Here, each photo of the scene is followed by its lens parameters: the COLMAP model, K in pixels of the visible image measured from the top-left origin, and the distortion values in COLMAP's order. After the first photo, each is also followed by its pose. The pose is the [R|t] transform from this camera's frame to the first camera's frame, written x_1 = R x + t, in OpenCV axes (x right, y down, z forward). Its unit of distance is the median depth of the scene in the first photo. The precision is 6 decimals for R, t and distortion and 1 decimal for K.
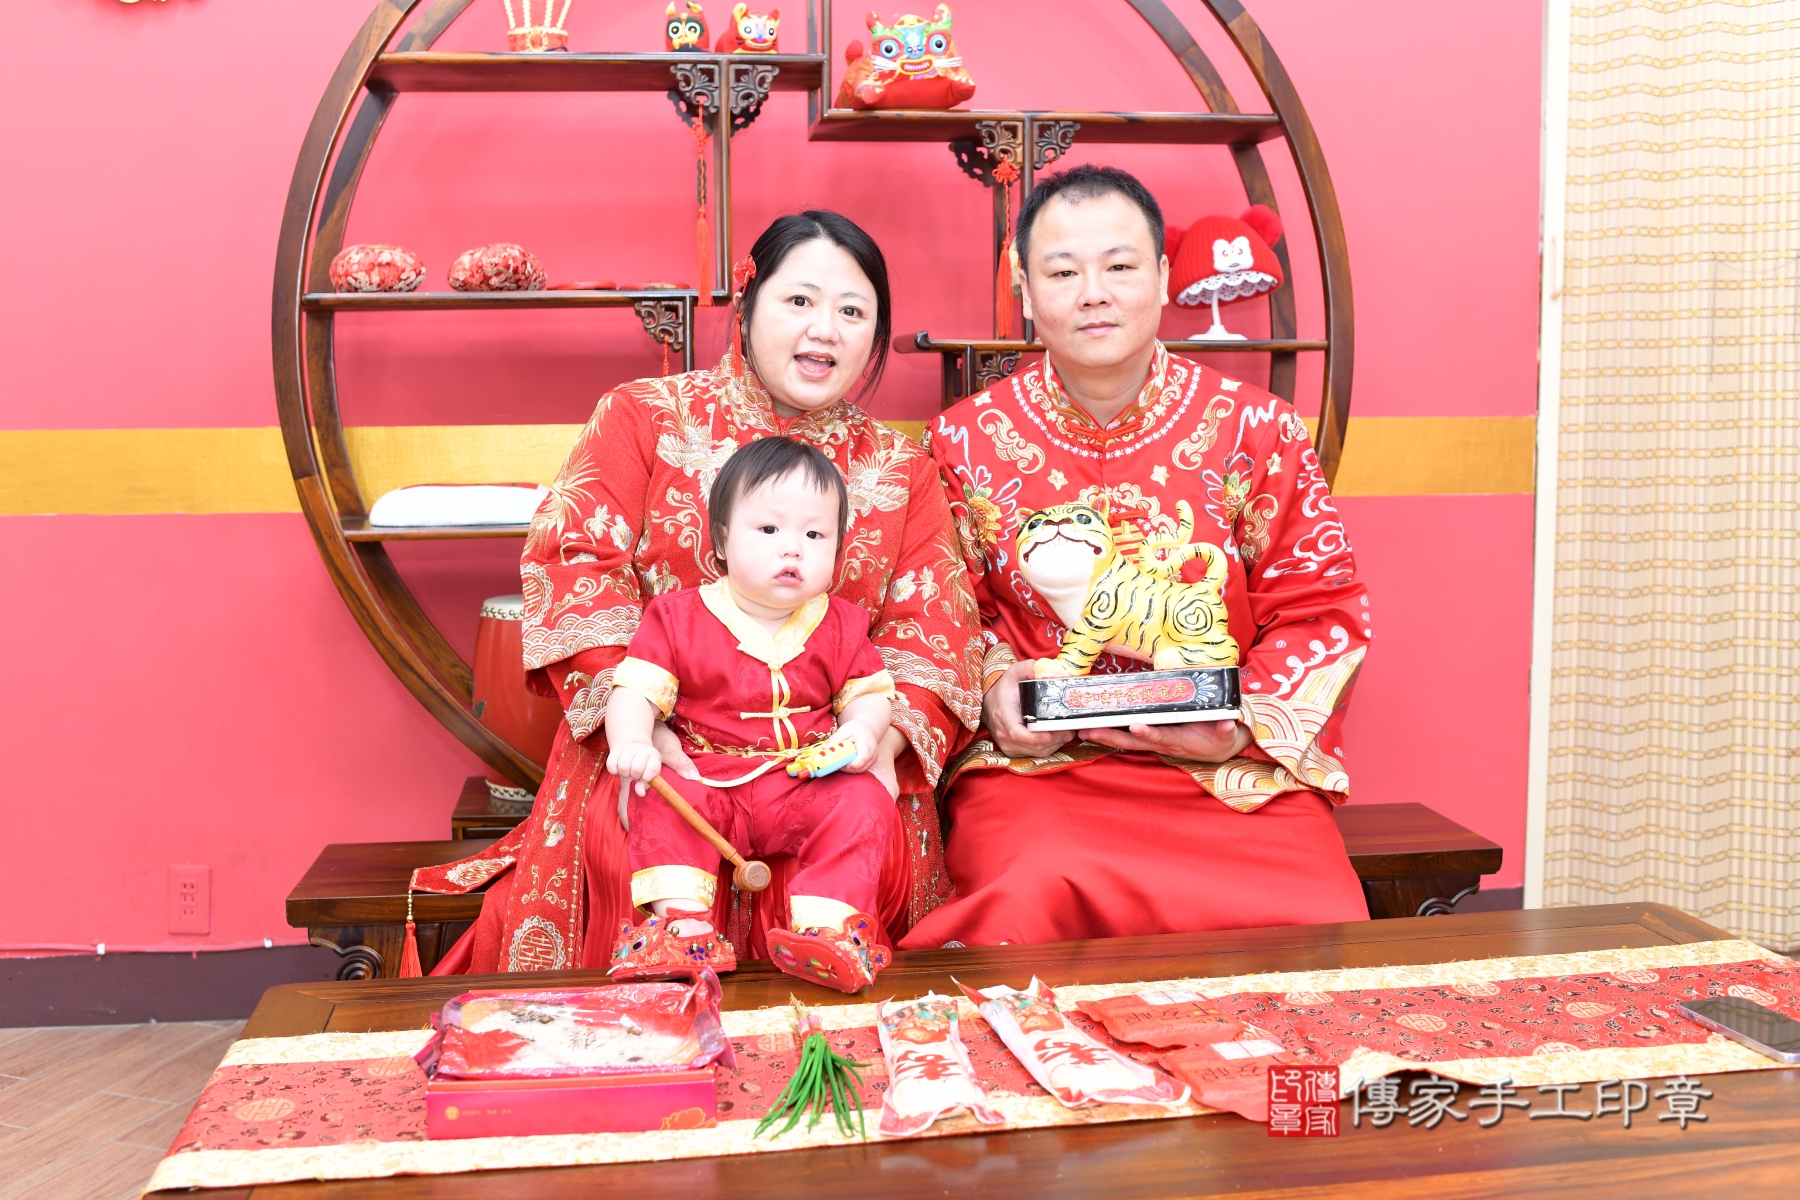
lens RADIAL K [[1871.7, 0, 899.7], [0, 1871.7, 541.3], [0, 0, 1]] dist [0.126285, -0.001591]
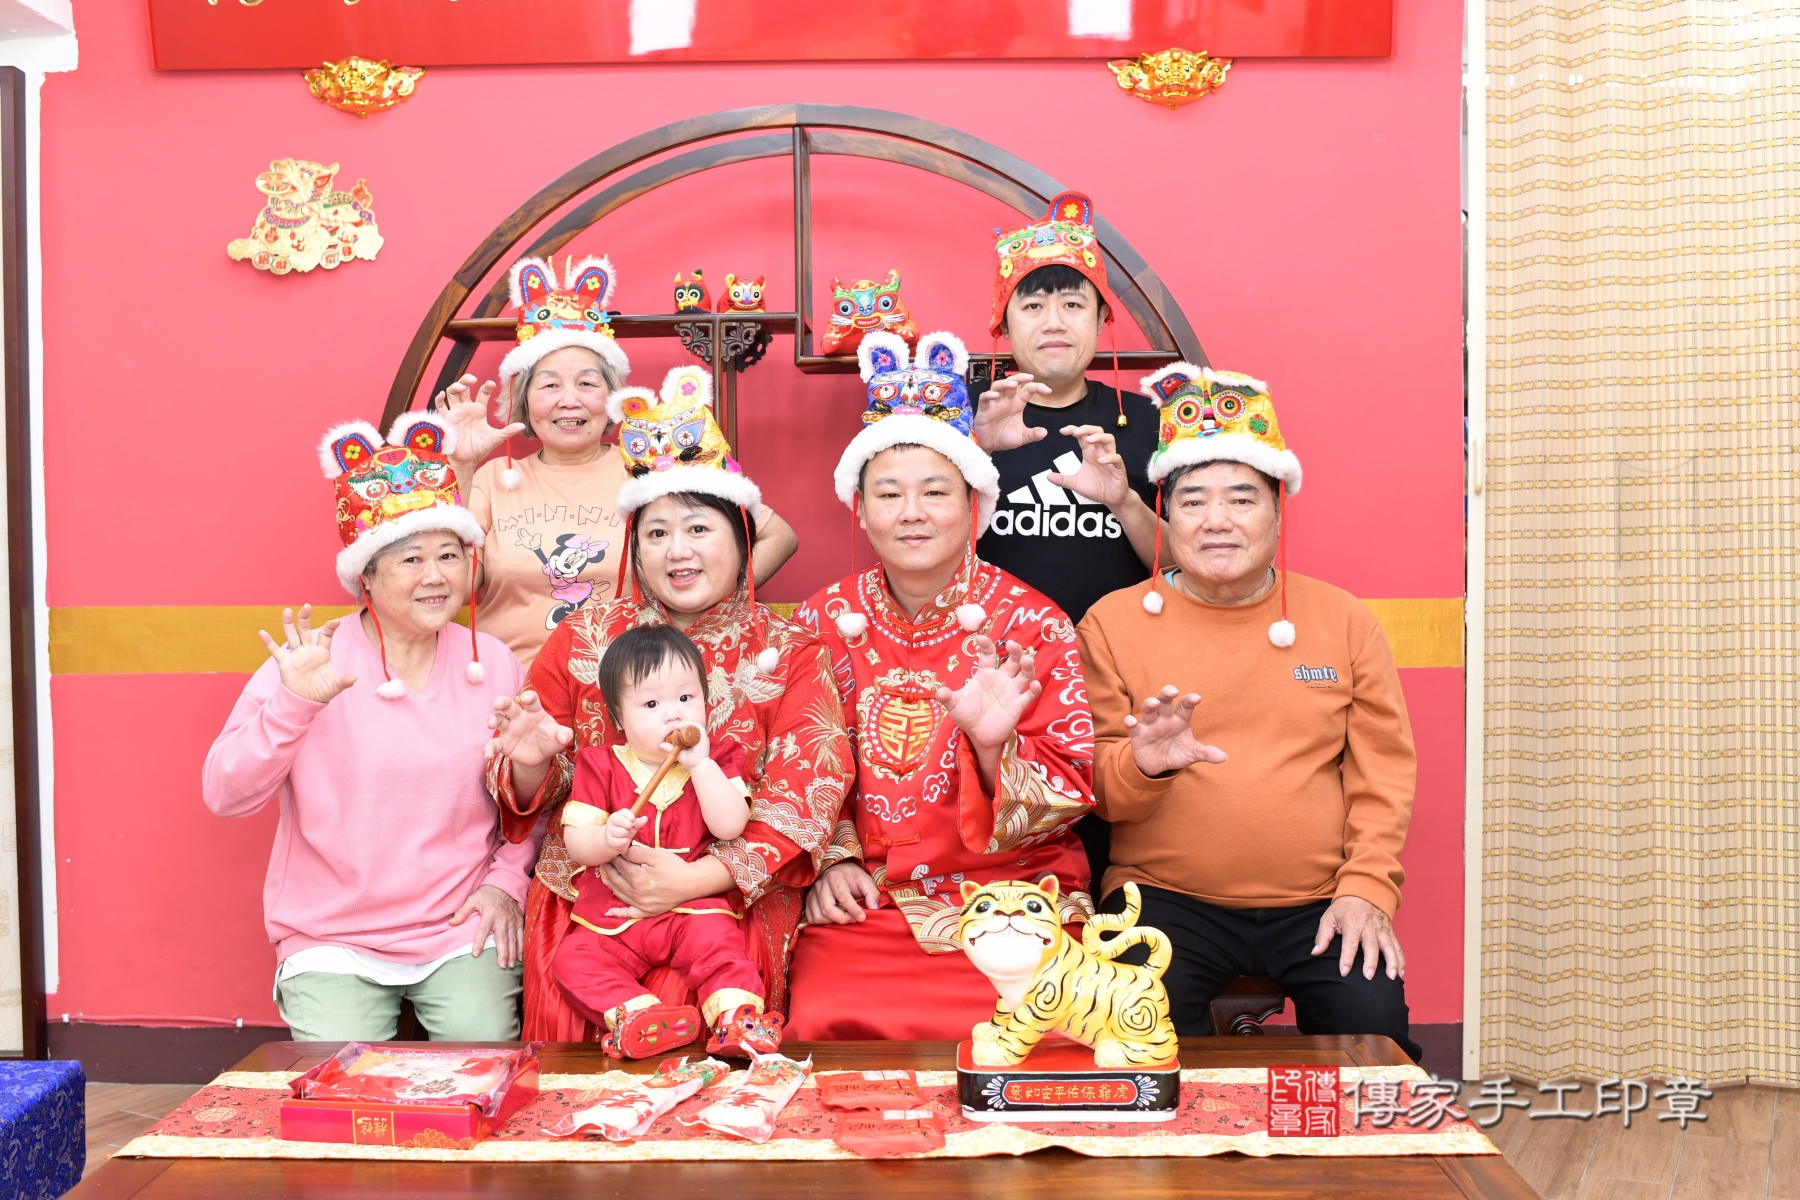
lens RADIAL K [[1746.0, 0, 900.0], [0, 1746.0, 600.0], [0, 0, 1]] dist [0.398866, -0.866616]
pose [[0.992103, -0.006028, -0.125277, 0.139604], [-0.000701, 0.998562, -0.053604, -0.007305], [0.125420, 0.053269, 0.990673, -0.101503]]
